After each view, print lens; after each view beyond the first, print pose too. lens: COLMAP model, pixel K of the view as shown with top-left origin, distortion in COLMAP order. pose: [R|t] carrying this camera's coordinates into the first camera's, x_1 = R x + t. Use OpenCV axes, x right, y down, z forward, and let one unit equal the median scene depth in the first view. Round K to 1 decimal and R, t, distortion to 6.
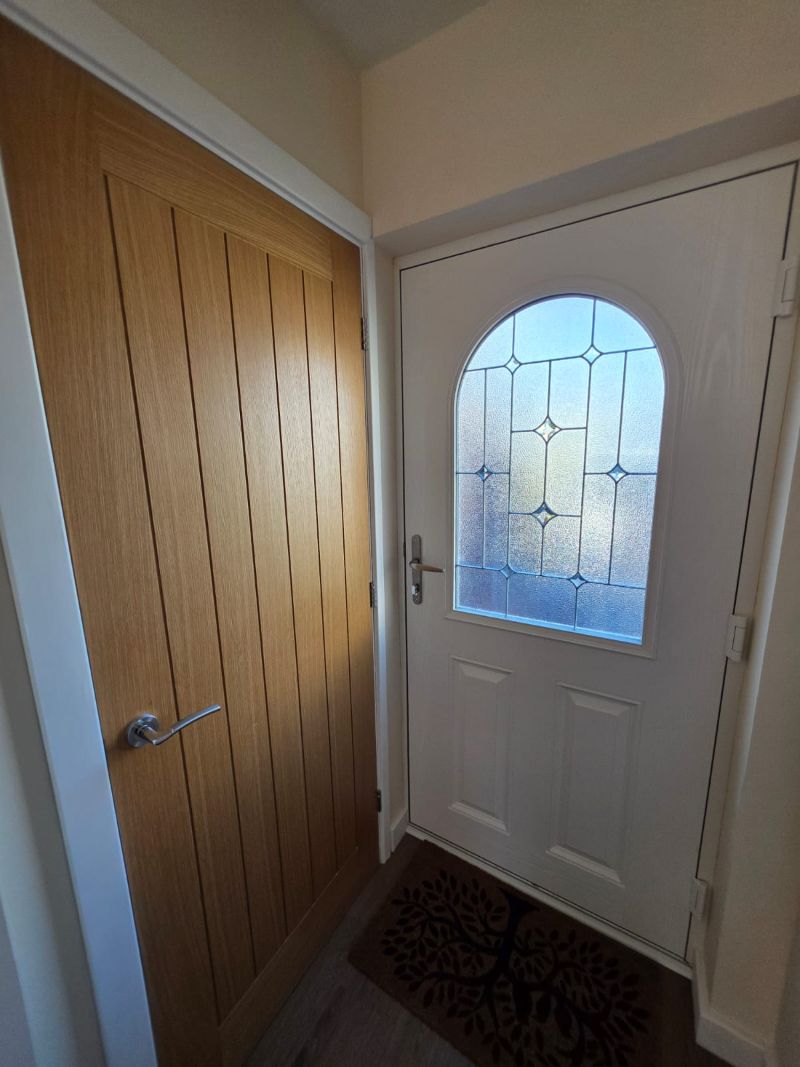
lens RADIAL K [[427.2, 0, 398.9], [0, 427.2, 536.1], [0, 0, 1]] dist [-0.000101, -0.000157]
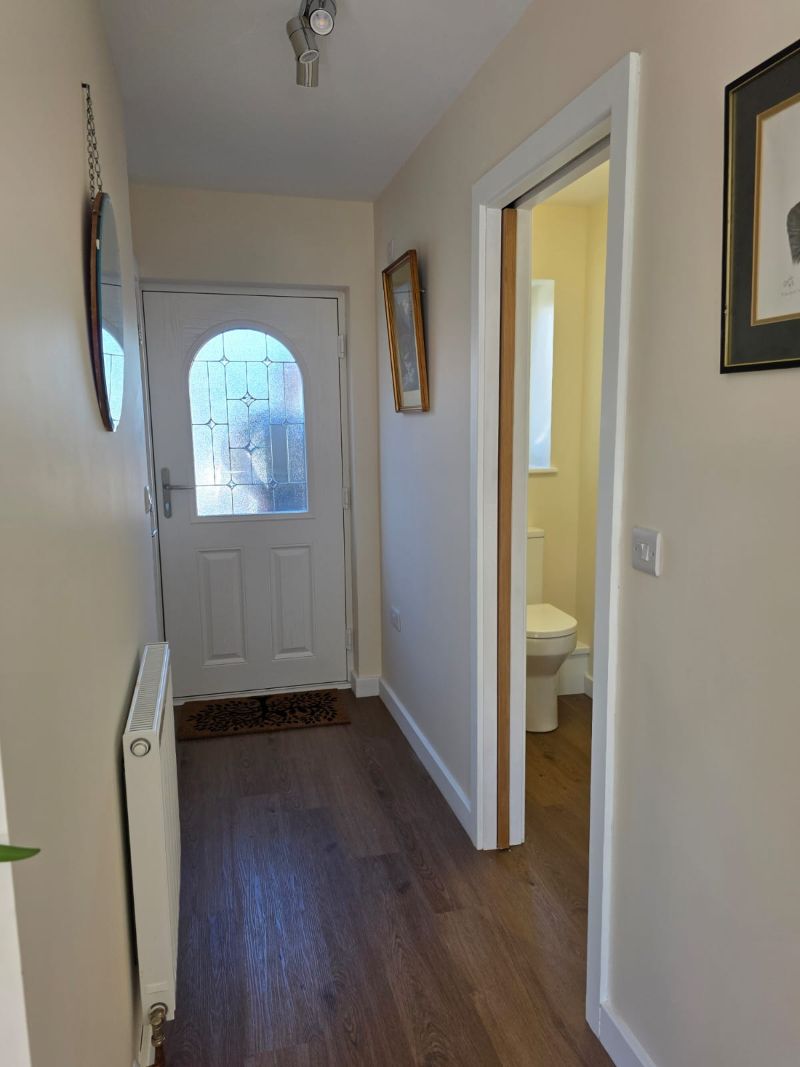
lens RADIAL K [[774.9, 0, 422.3], [0, 774.9, 552.1], [0, 0, 1]] dist [0.096536, -0.086563]
pose [[0.686634, -0.109629, 0.718690, -1.471580], [0.135105, 0.990586, 0.022026, 0.384656], [-0.714339, 0.081975, 0.694981, -1.632458]]
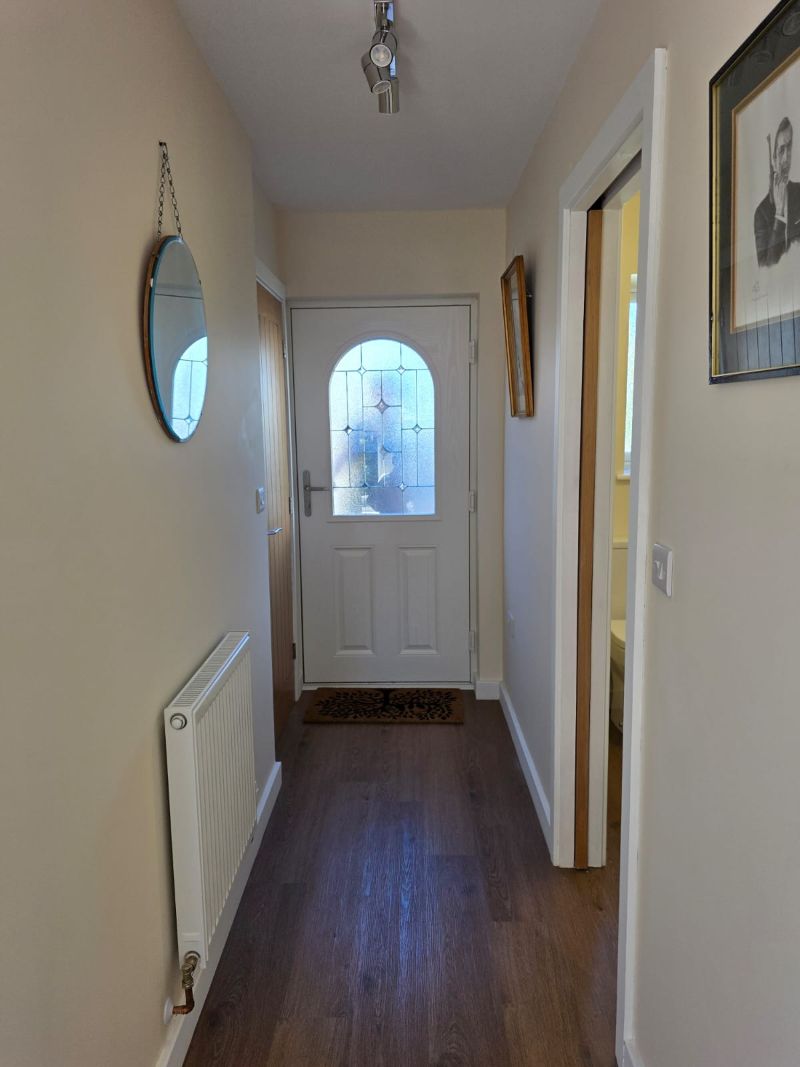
lens RADIAL K [[777.5, 0, 399.5], [0, 777.5, 546.9], [0, 0, 1]] dist [0.087494, -0.079831]
pose [[0.864404, -0.075267, 0.497132, -1.257284], [0.096426, 0.995195, -0.016989, 0.407284], [-0.493464, 0.062622, 0.867509, -1.856068]]
